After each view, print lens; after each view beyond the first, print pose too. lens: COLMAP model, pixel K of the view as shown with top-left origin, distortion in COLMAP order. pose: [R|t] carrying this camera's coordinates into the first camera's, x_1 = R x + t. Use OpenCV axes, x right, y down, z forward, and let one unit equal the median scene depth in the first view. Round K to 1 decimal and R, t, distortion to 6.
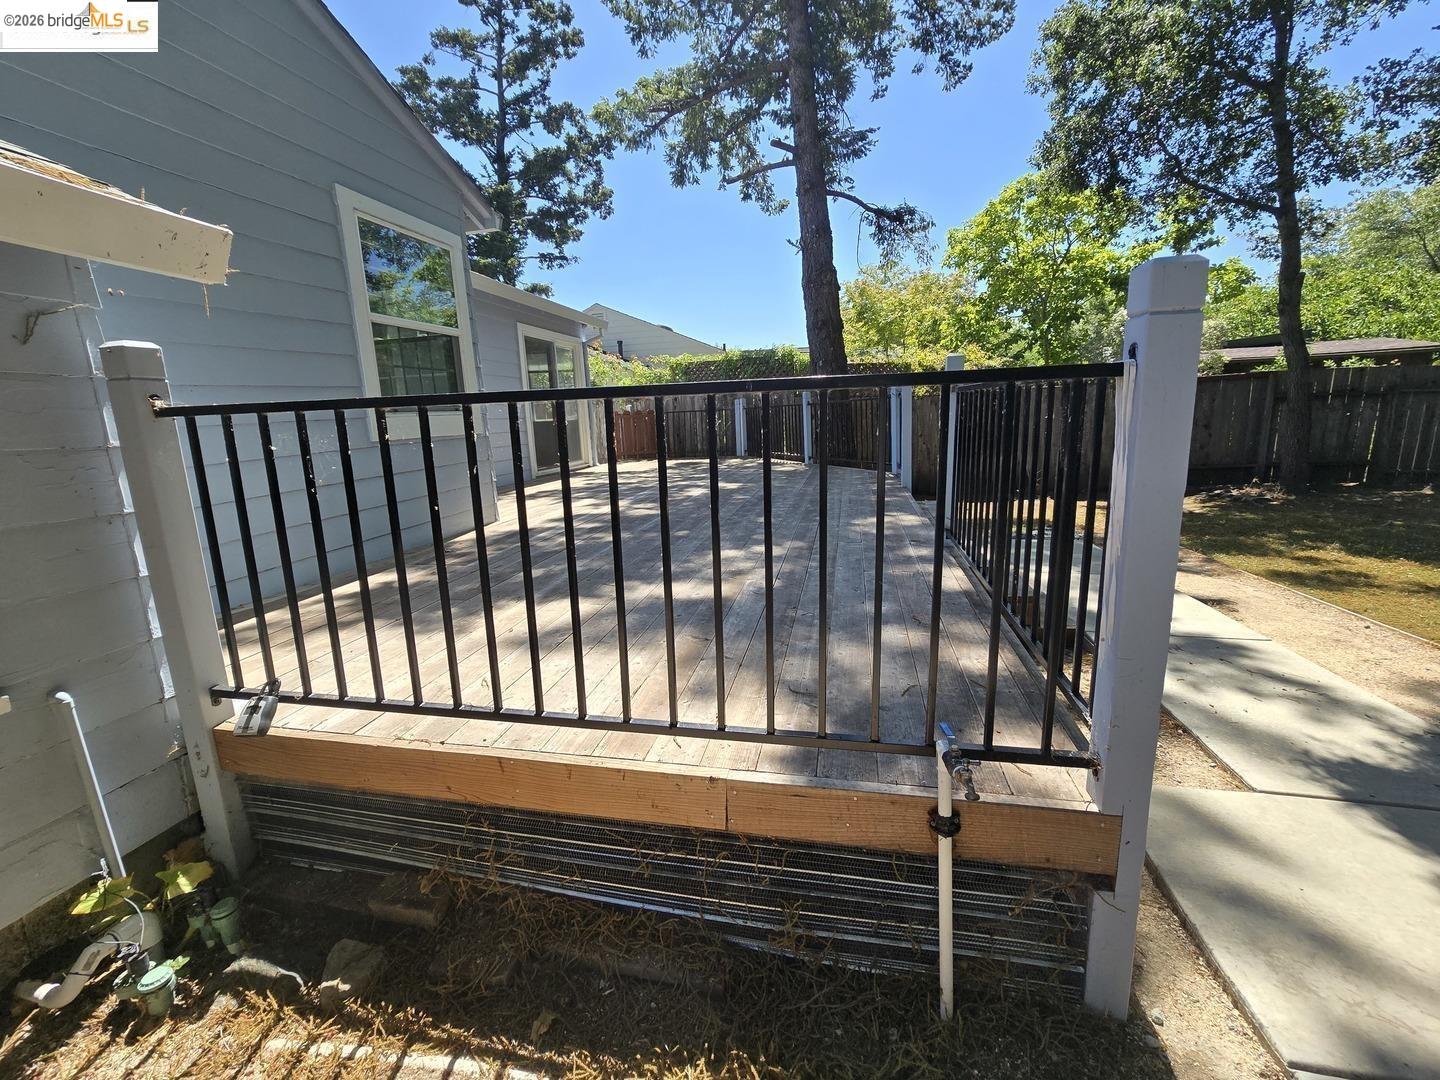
lens RADIAL K [[592.3, 0, 730.7], [0, 592.3, 518.8], [0, 0, 1]] dist [-0.005412, -0.000139]
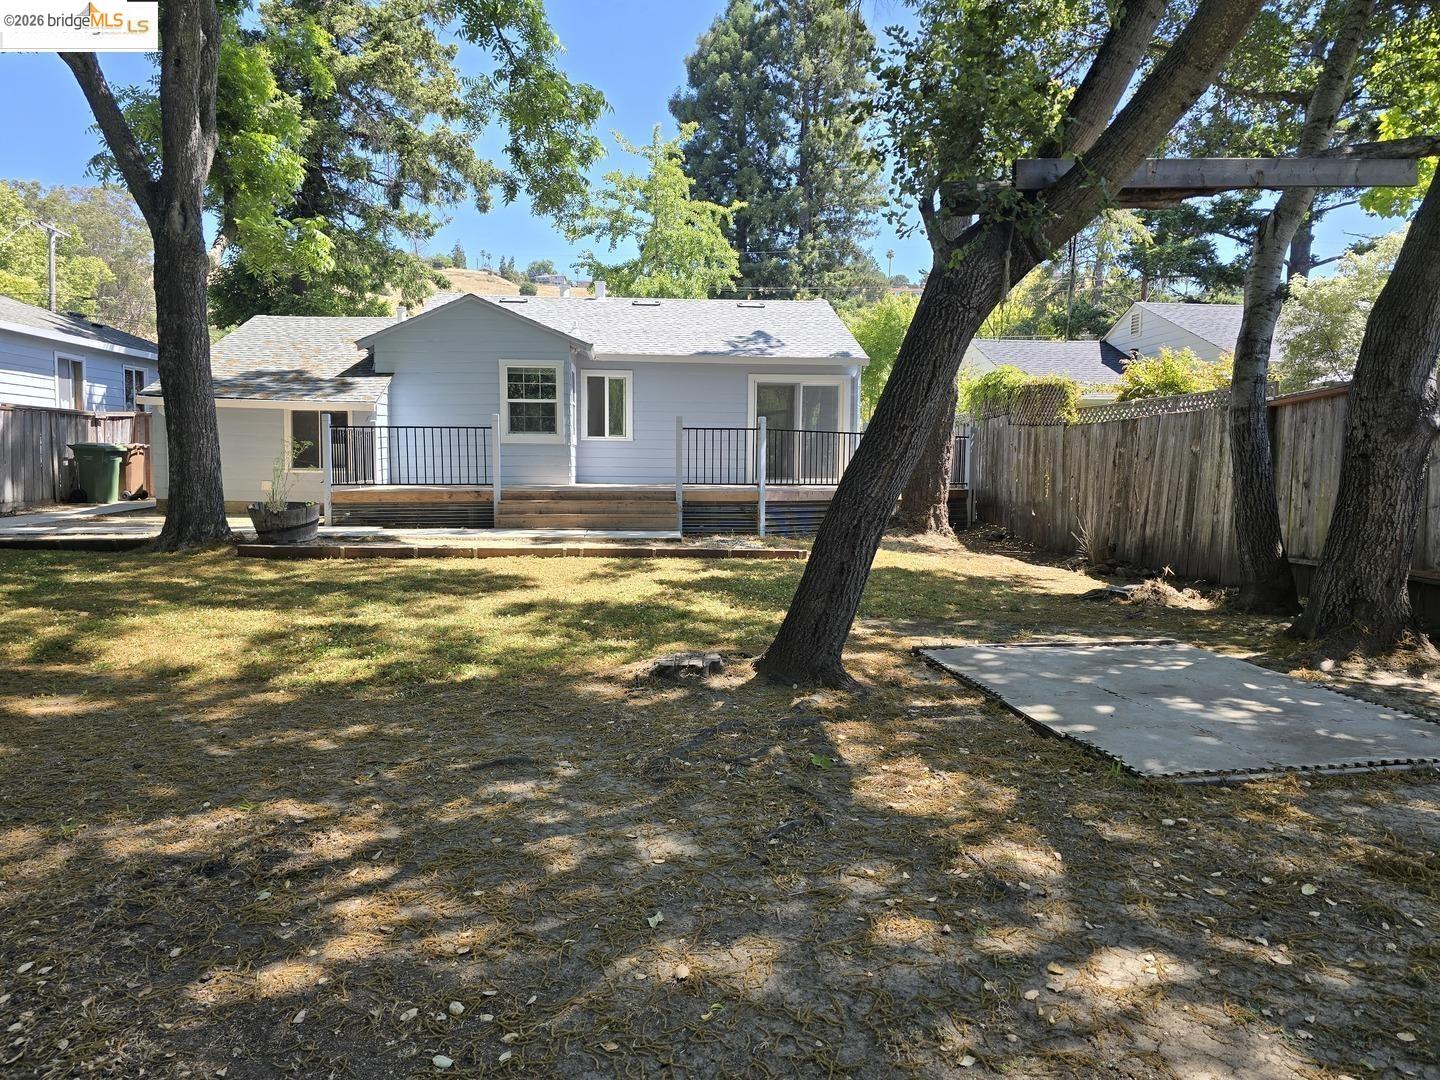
lens RADIAL K [[948.6, 0, 715.8], [0, 948.6, 535.3], [0, 0, 1]] dist [0.065255, -0.079216]
pose [[0.274408, 0.119526, -0.954156, 0.608811], [-0.187060, 0.979925, 0.068957, -0.030208], [0.943244, 0.159562, 0.291258, 0.103197]]
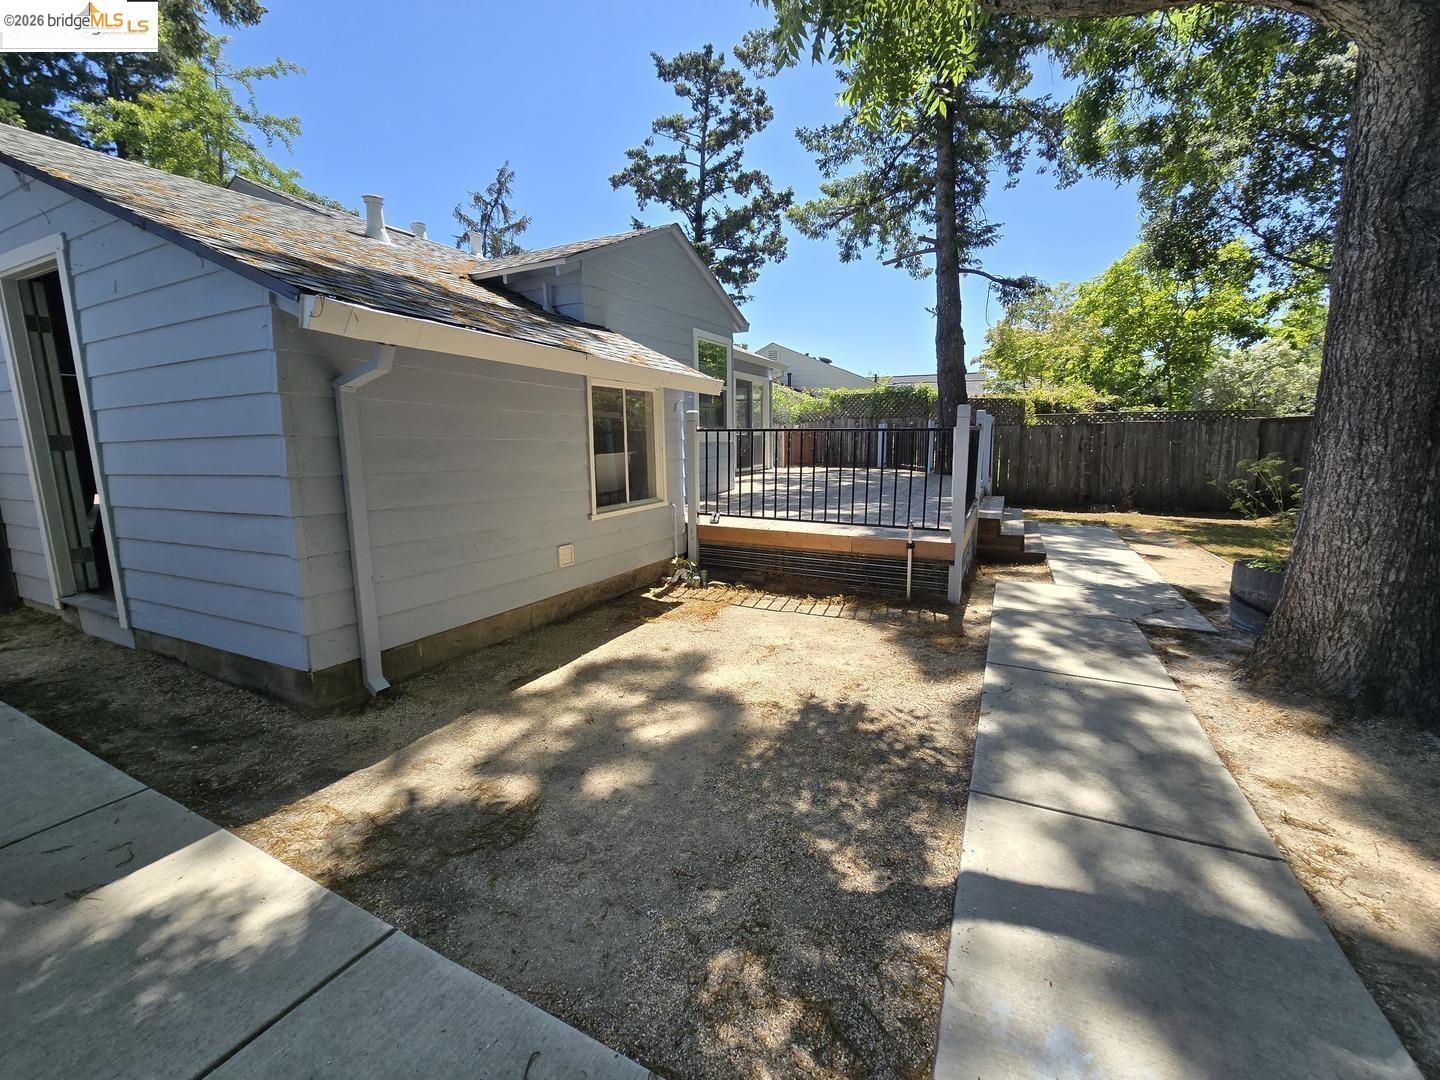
lens RADIAL K [[587.2, 0, 729.5], [0, 587.2, 525.8], [0, 0, 1]] dist [-0.006335, 0.000119]
pose [[0.968161, 0.071257, -0.239971, 0.006875], [-0.075009, 0.997161, -0.006528, 0.025385], [0.238825, 0.024320, 0.970758, -0.149505]]
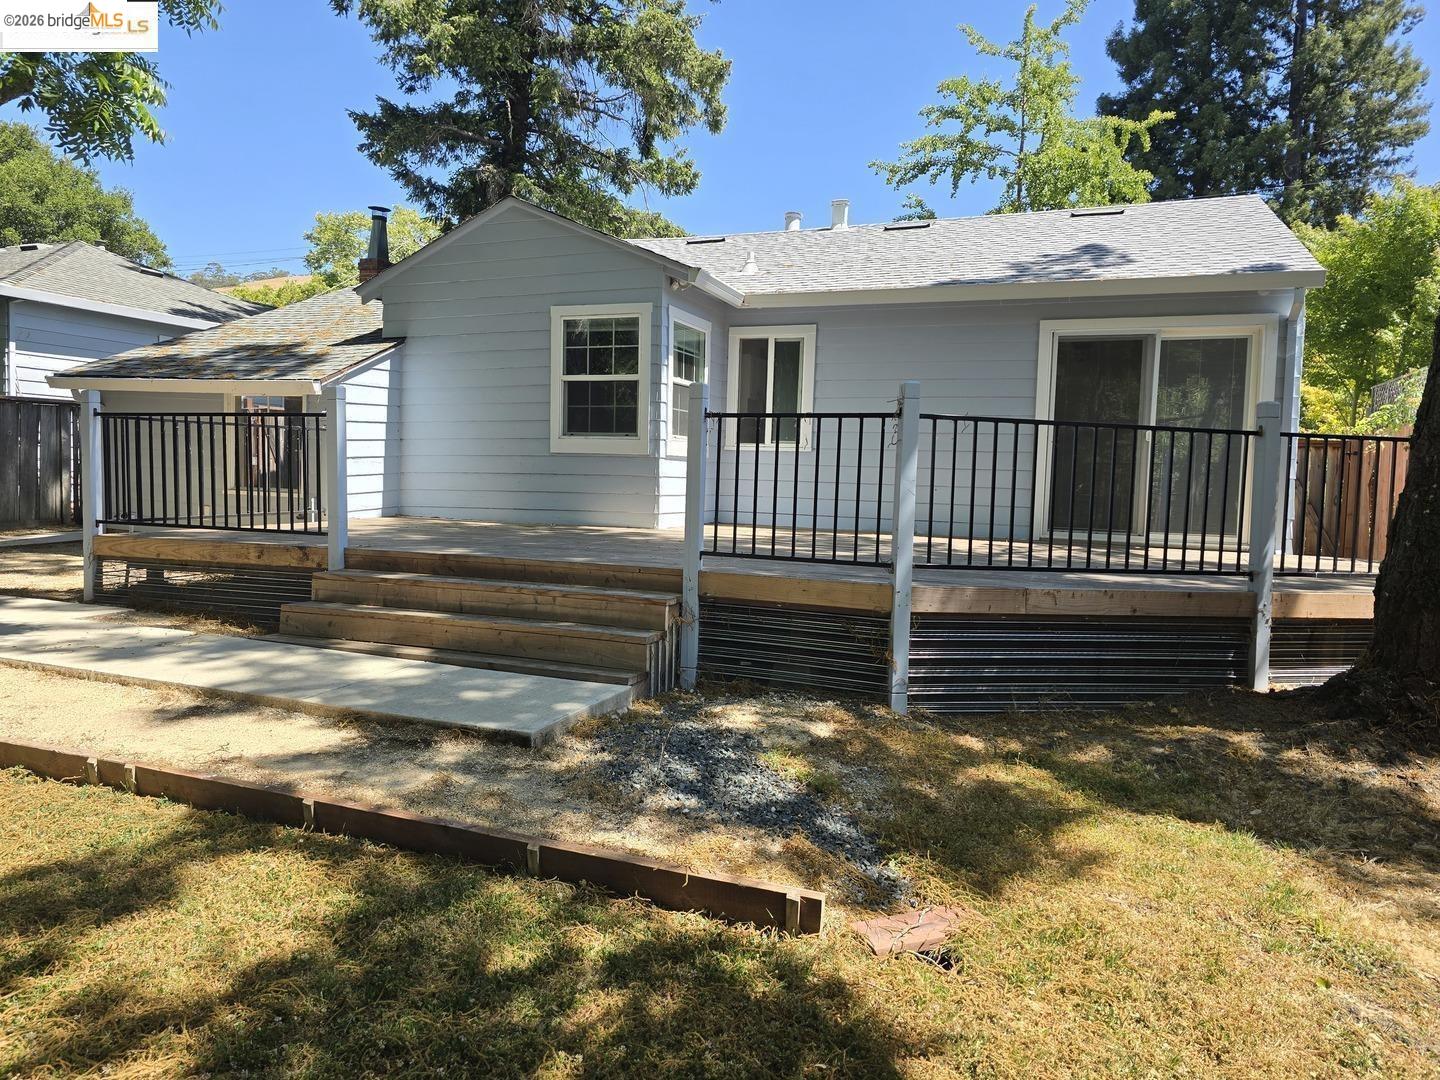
lens RADIAL K [[952.2, 0, 713.5], [0, 952.2, 531.8], [0, 0, 1]] dist [0.063955, -0.059977]
pose [[-0.175546, 0.101079, -0.979268, 0.286274], [-0.193484, 0.971773, 0.134989, -0.053124], [0.965271, 0.213170, -0.151034, 0.276815]]
